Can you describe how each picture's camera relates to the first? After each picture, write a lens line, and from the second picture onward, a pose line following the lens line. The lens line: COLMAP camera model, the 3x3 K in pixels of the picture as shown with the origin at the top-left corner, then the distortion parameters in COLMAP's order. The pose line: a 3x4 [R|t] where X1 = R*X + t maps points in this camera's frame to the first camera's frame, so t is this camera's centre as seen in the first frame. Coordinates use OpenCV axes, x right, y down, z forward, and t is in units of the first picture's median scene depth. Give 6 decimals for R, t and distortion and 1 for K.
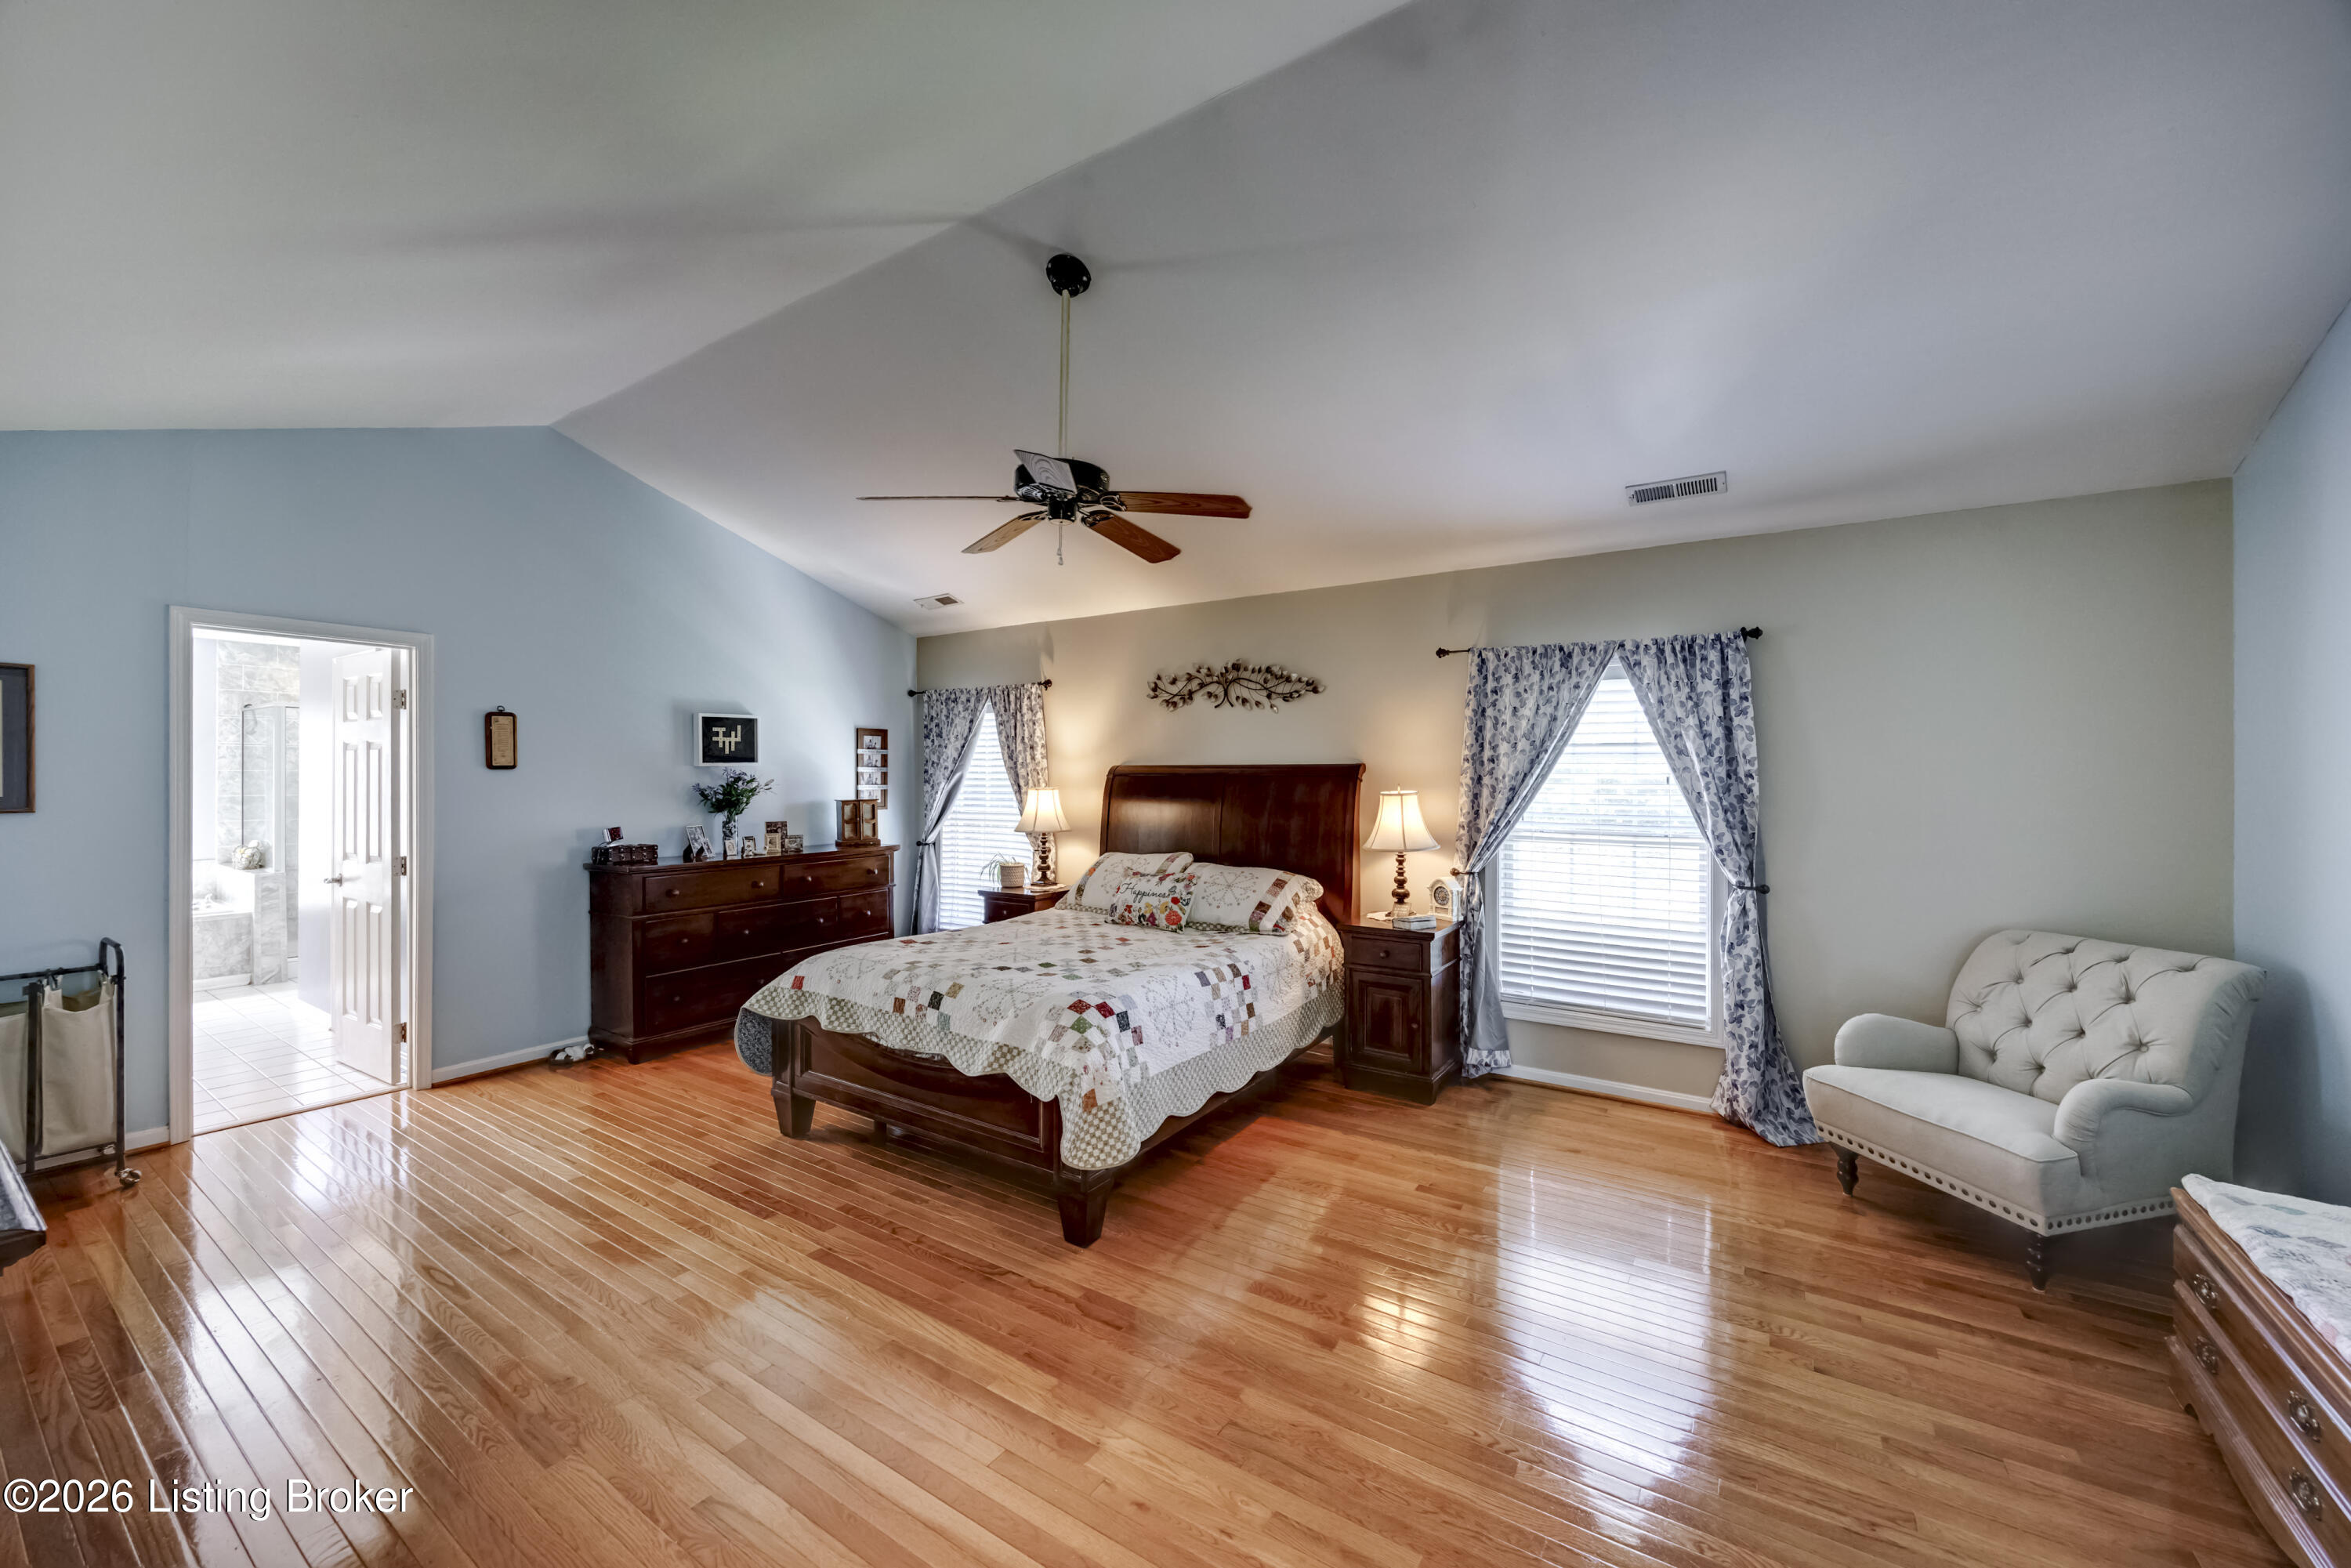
lens RADIAL K [[918.8, 0, 1175.5], [0, 918.8, 784.0], [0, 0, 1]] dist [0.000268, -0.000052]
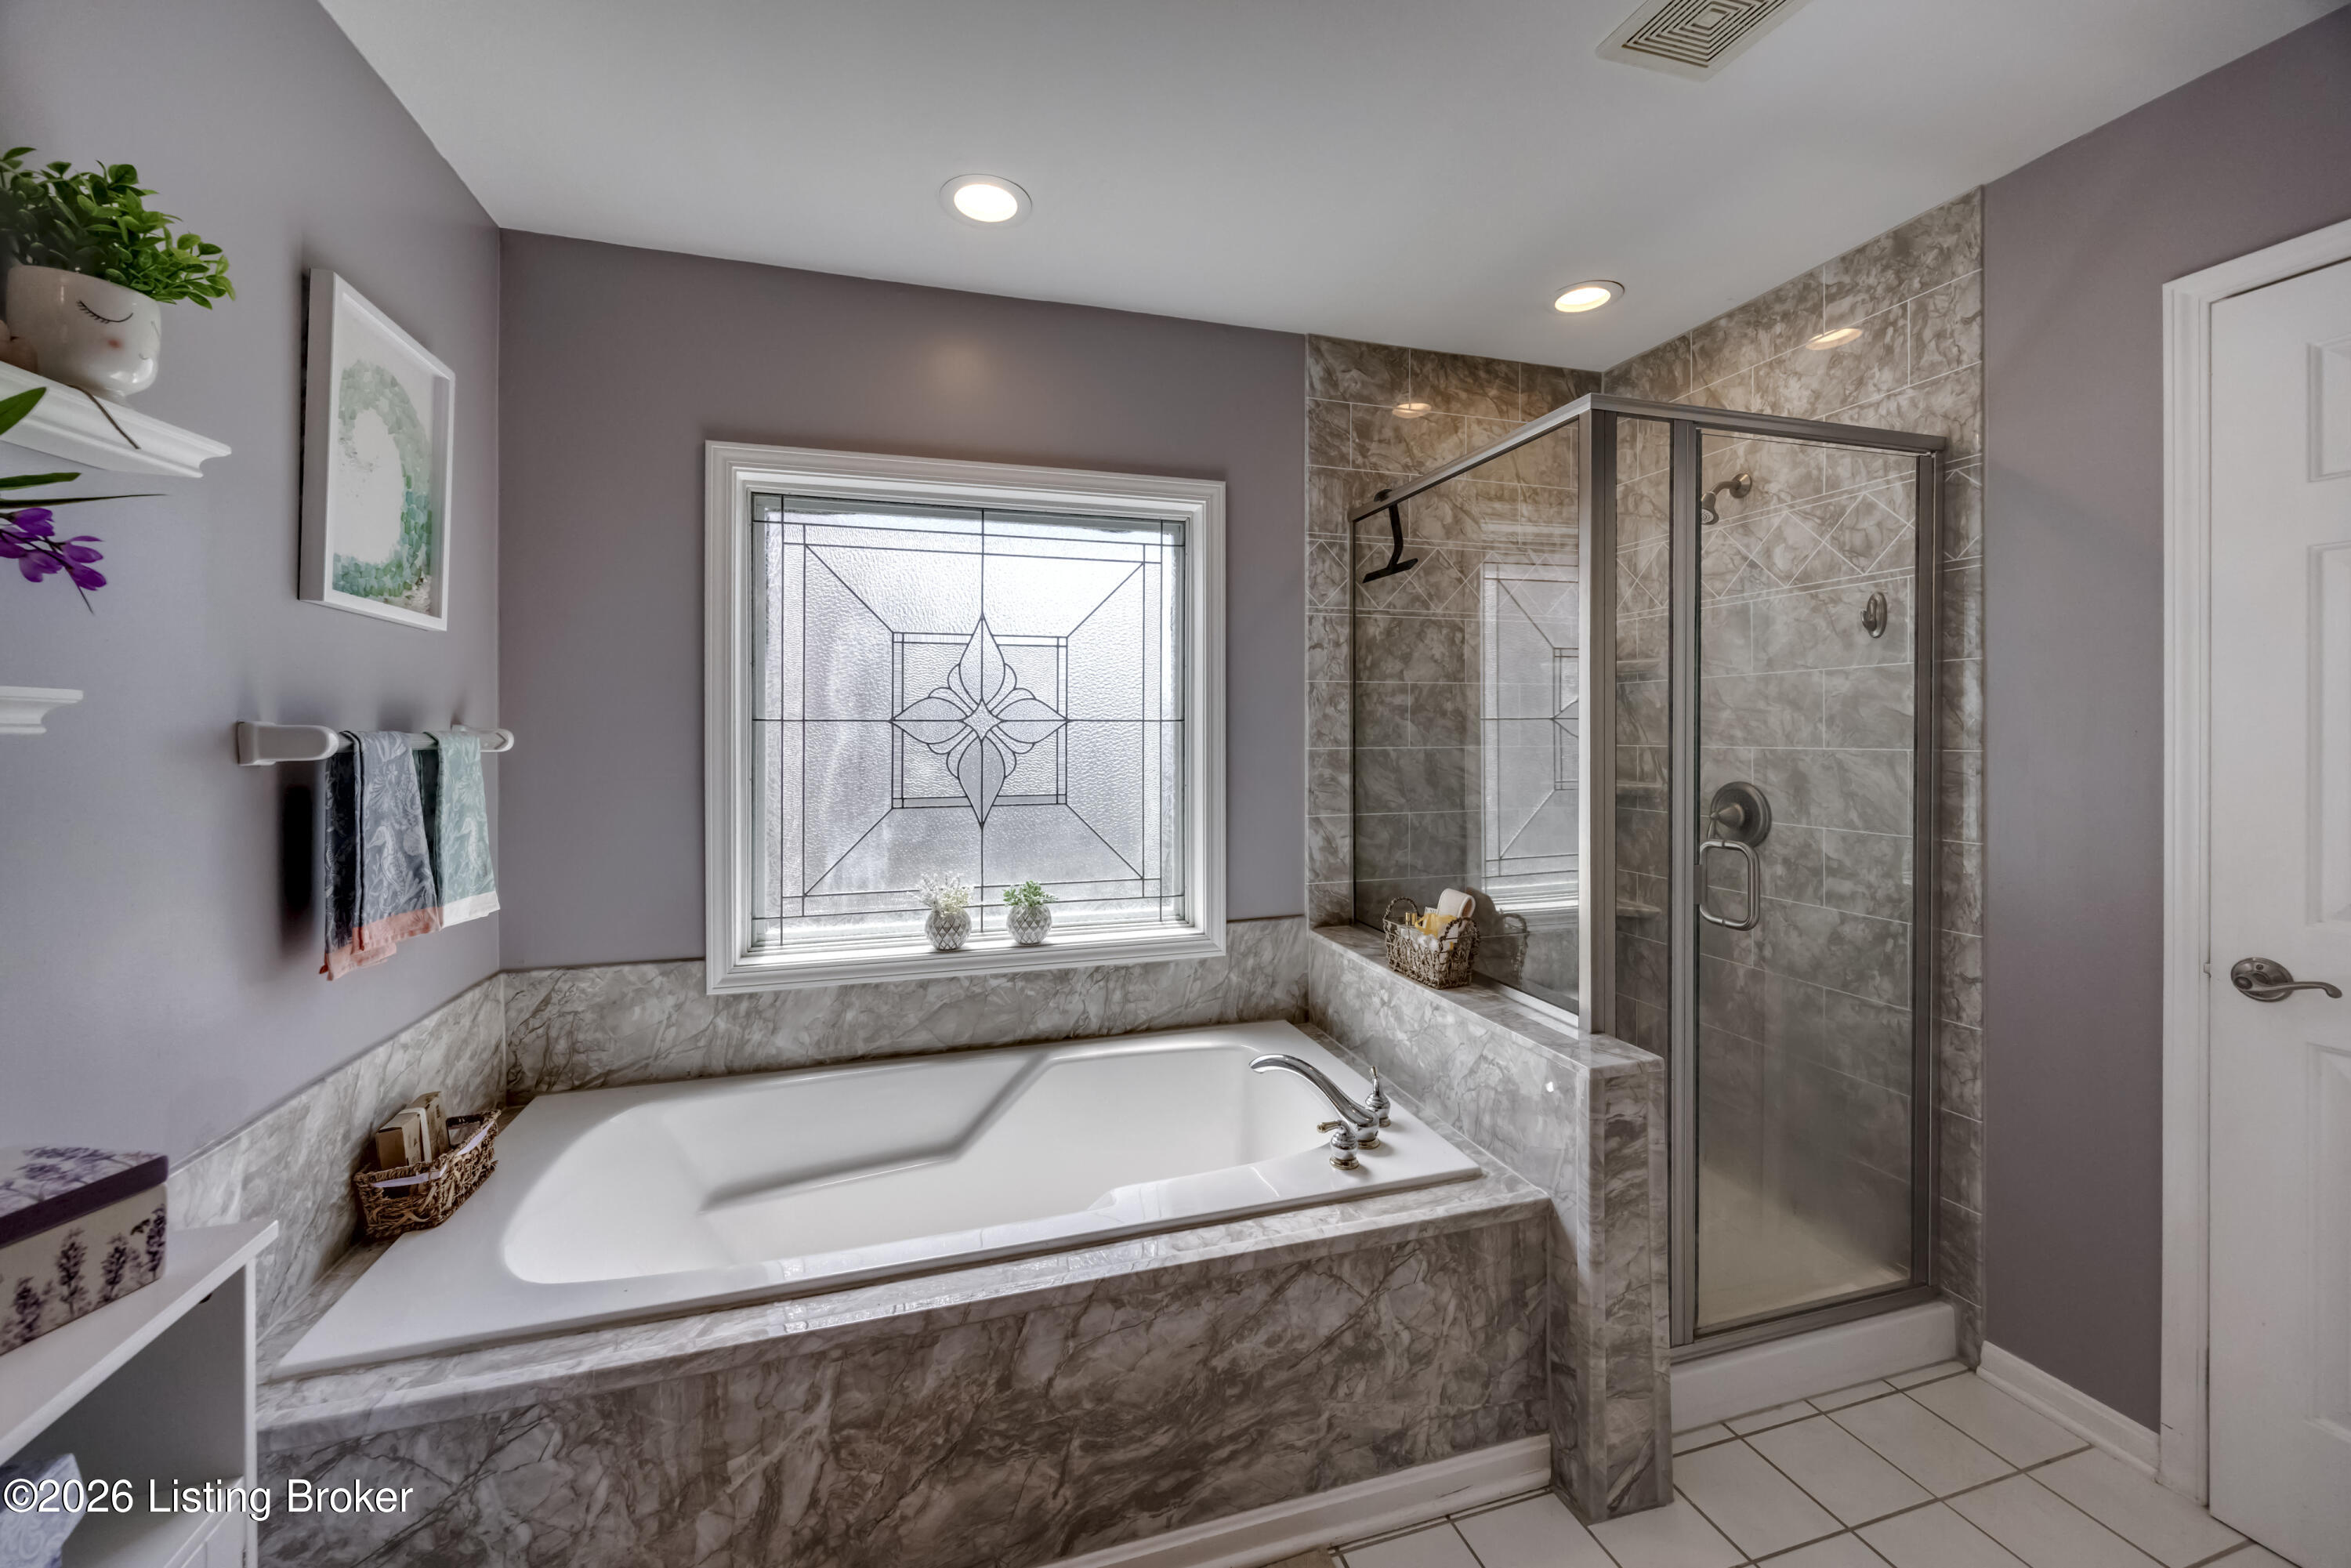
lens RADIAL K [[918.8, 0, 1175.5], [0, 918.8, 784.0], [0, 0, 1]] dist [0.000268, -0.000052]
pose [[0.776968, 0.031230, -0.628765, -0.843056], [-0.003626, 0.998974, 0.045136, 0.010625], [0.629530, -0.032789, 0.776284, 0.668673]]
